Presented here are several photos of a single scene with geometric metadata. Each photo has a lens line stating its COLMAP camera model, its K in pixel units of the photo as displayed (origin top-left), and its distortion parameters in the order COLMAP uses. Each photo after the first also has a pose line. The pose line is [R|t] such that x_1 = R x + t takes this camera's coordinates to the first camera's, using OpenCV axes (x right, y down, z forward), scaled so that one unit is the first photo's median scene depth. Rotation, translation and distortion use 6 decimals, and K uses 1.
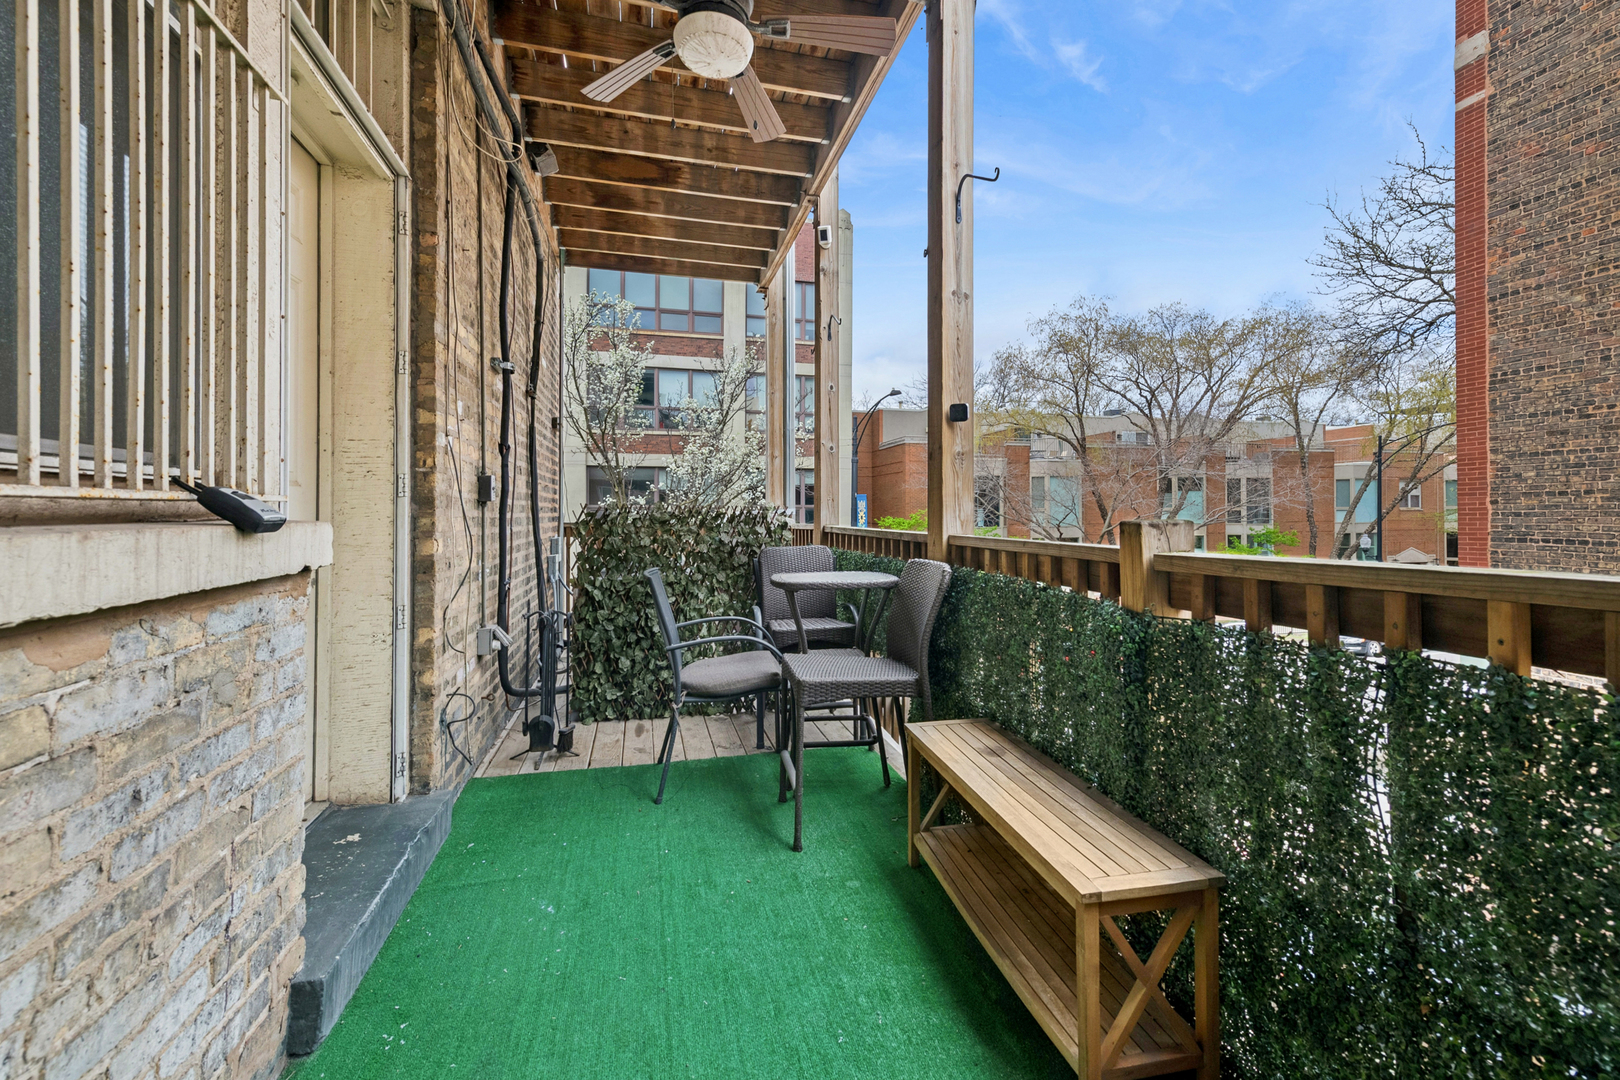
lens RADIAL K [[680.5, 0, 808.7], [0, 680.5, 530.7], [0, 0, 1]] dist [-0.014920, 0.000090]
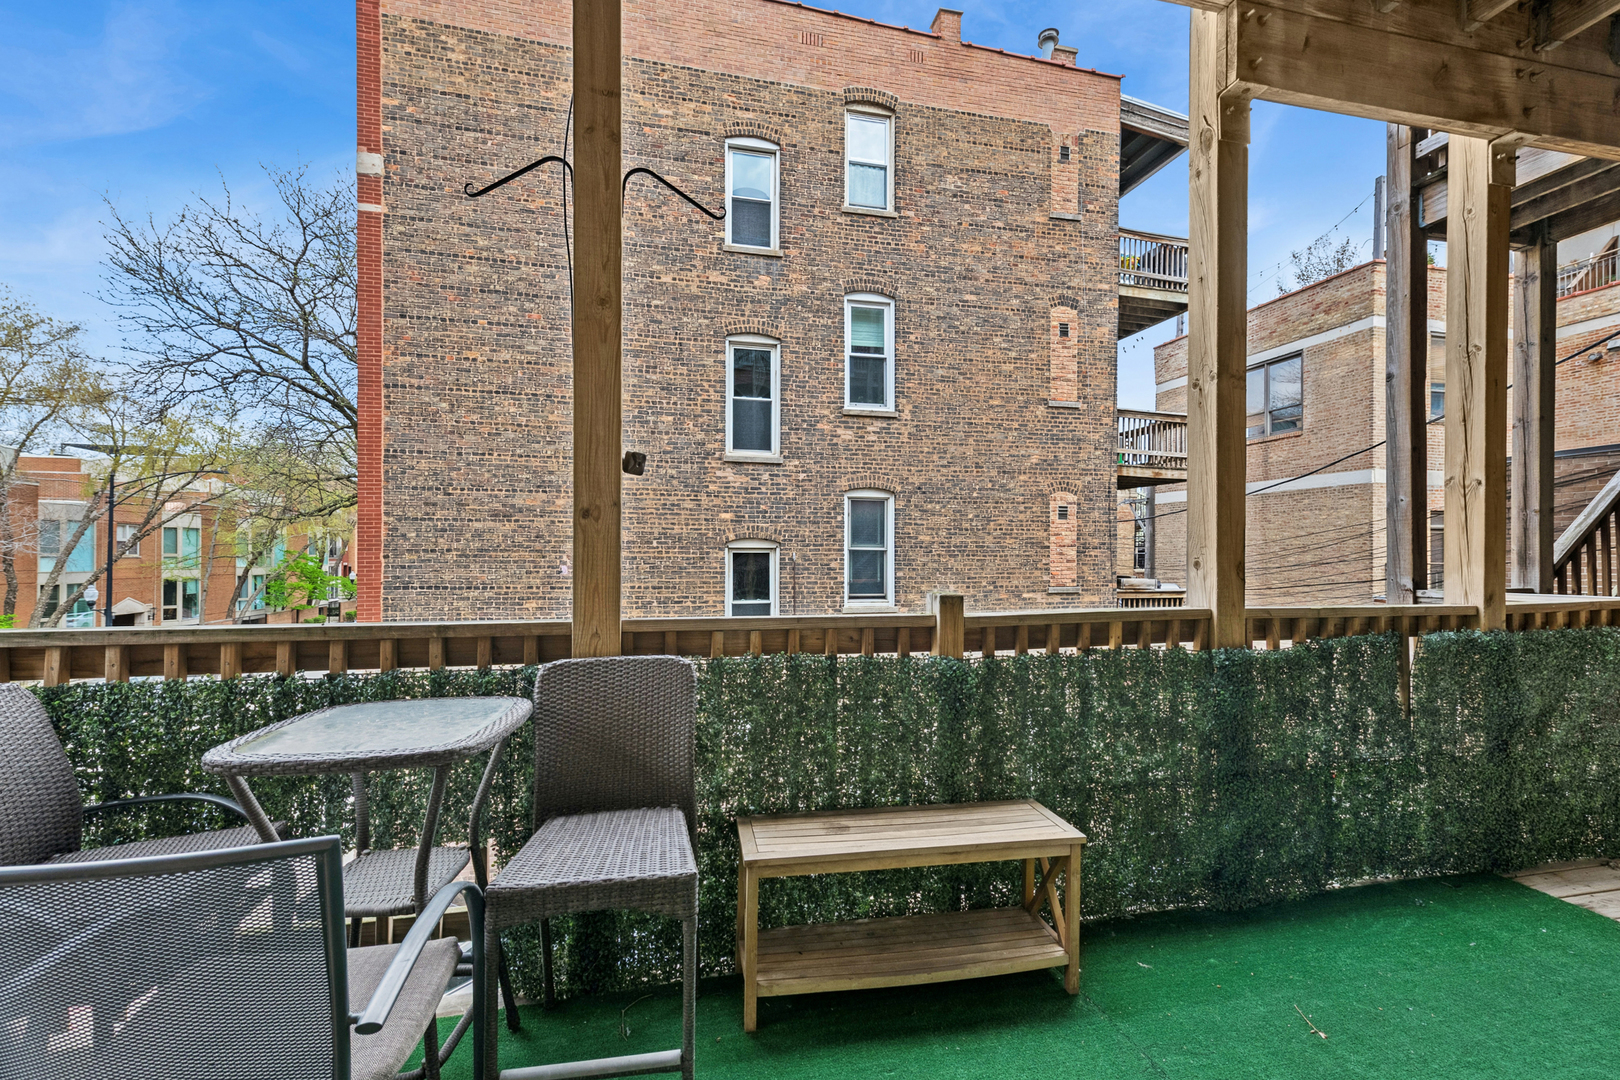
lens RADIAL K [[670.5, 0, 810.6], [0, 670.5, 564.9], [0, 0, 1]] dist [0.002715, 0.000018]
pose [[-0.025878, -0.002681, 0.999662, -0.197262], [0.018959, 0.999815, 0.003172, -0.018214], [-0.999485, 0.019035, -0.025823, 0.291387]]
